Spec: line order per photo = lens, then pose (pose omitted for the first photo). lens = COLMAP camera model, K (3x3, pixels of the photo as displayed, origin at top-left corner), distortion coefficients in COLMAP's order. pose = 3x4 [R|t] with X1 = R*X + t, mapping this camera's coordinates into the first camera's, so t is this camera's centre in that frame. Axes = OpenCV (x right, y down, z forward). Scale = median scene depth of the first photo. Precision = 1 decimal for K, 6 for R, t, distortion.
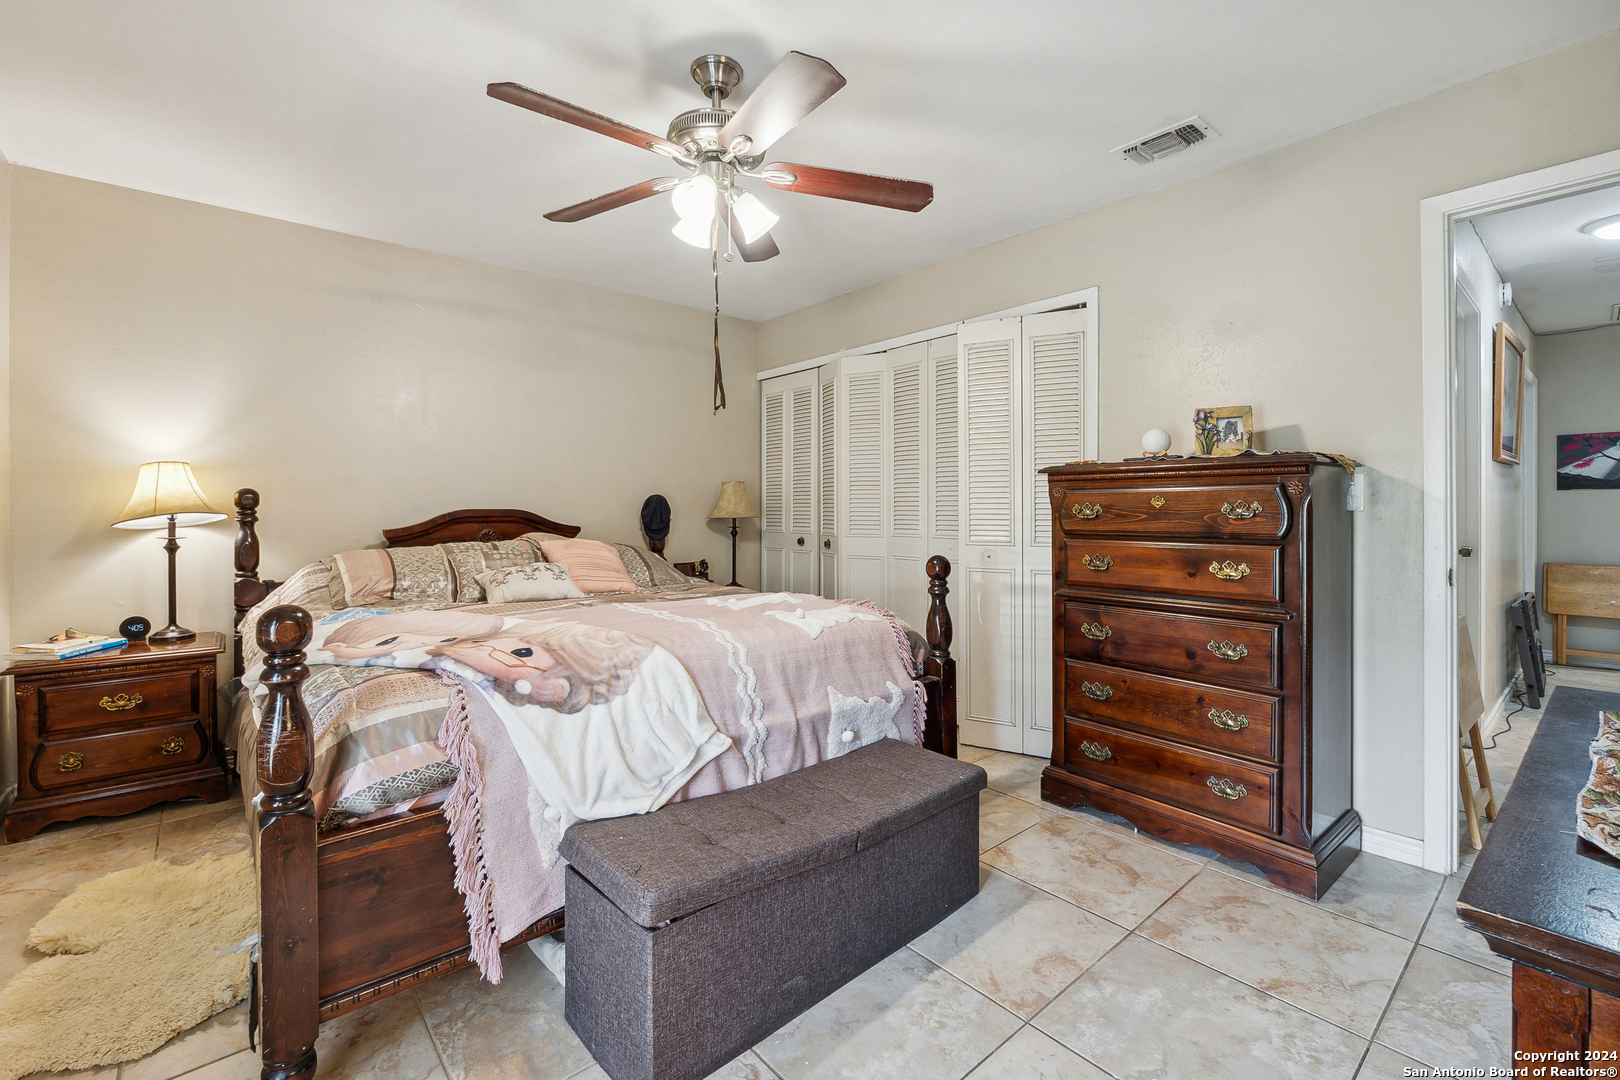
lens RADIAL K [[704.0, 0, 792.8], [0, 704.0, 506.1], [0, 0, 1]] dist [-0.005502, -0.000269]
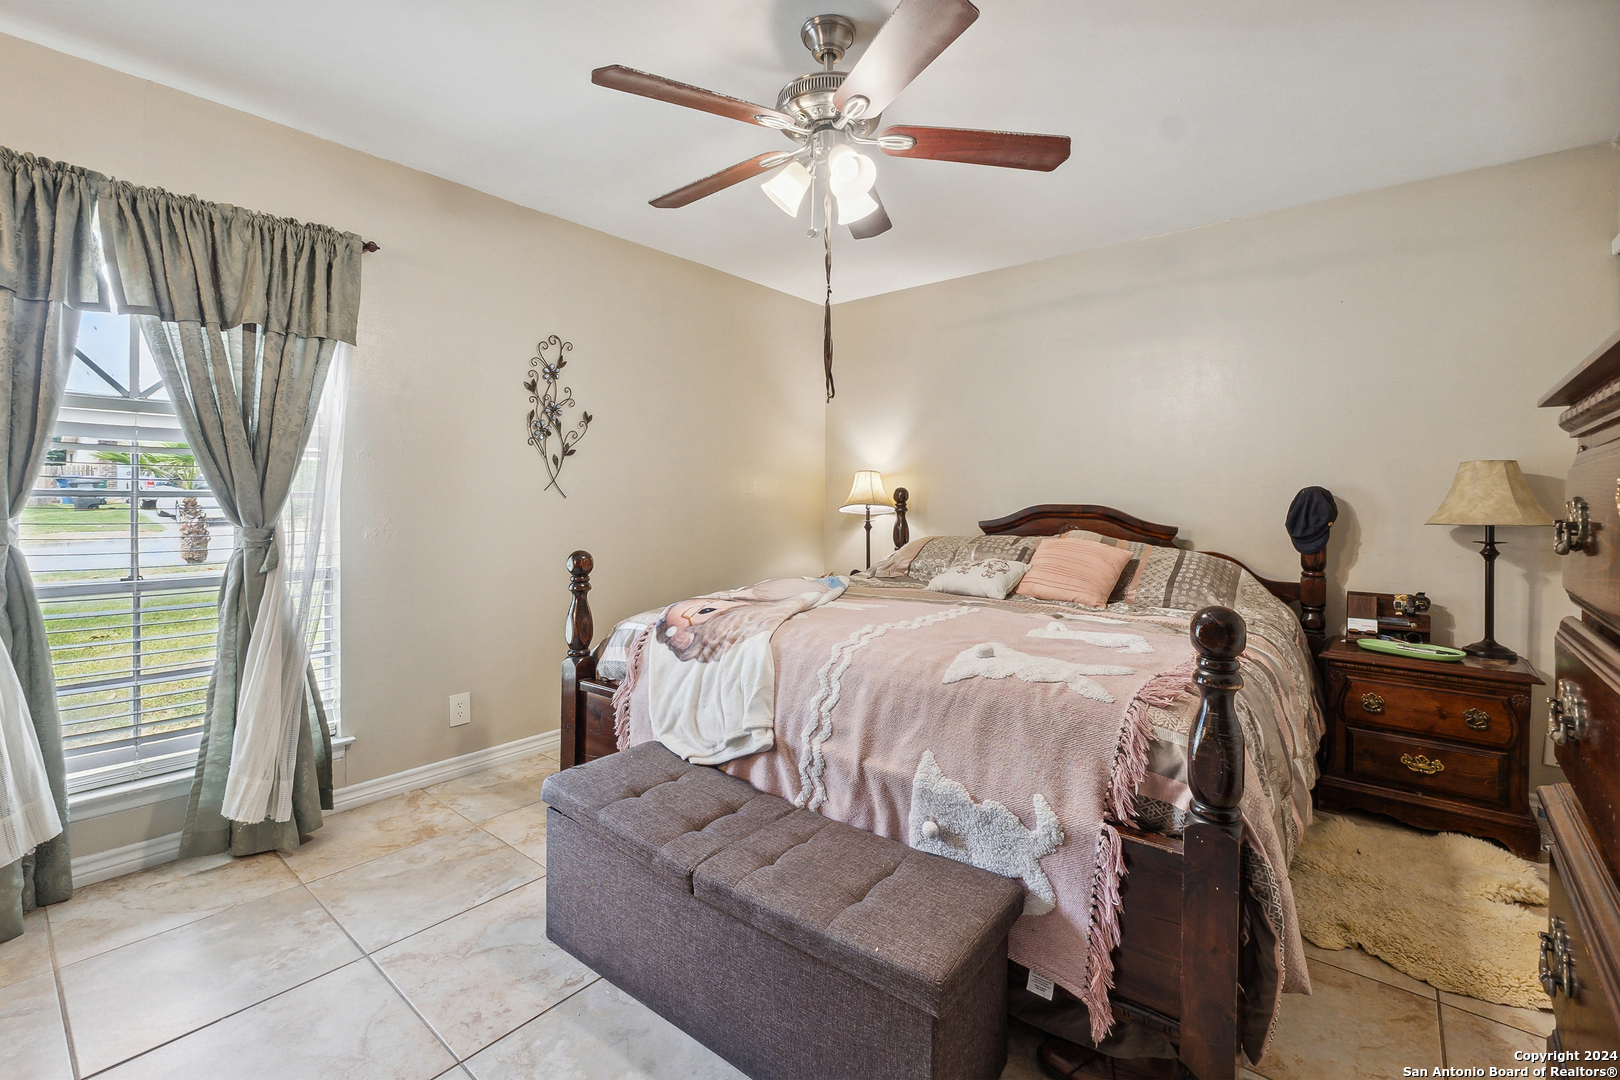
lens RADIAL K [[704.0, 0, 806.6], [0, 704.0, 500.1], [0, 0, 1]] dist [-0.005502, -0.000269]
pose [[0.169305, 0.003047, -0.985559, 0.754233], [-0.005997, 0.999980, 0.002061, -0.001780], [0.985545, 0.005561, 0.169320, 0.765855]]
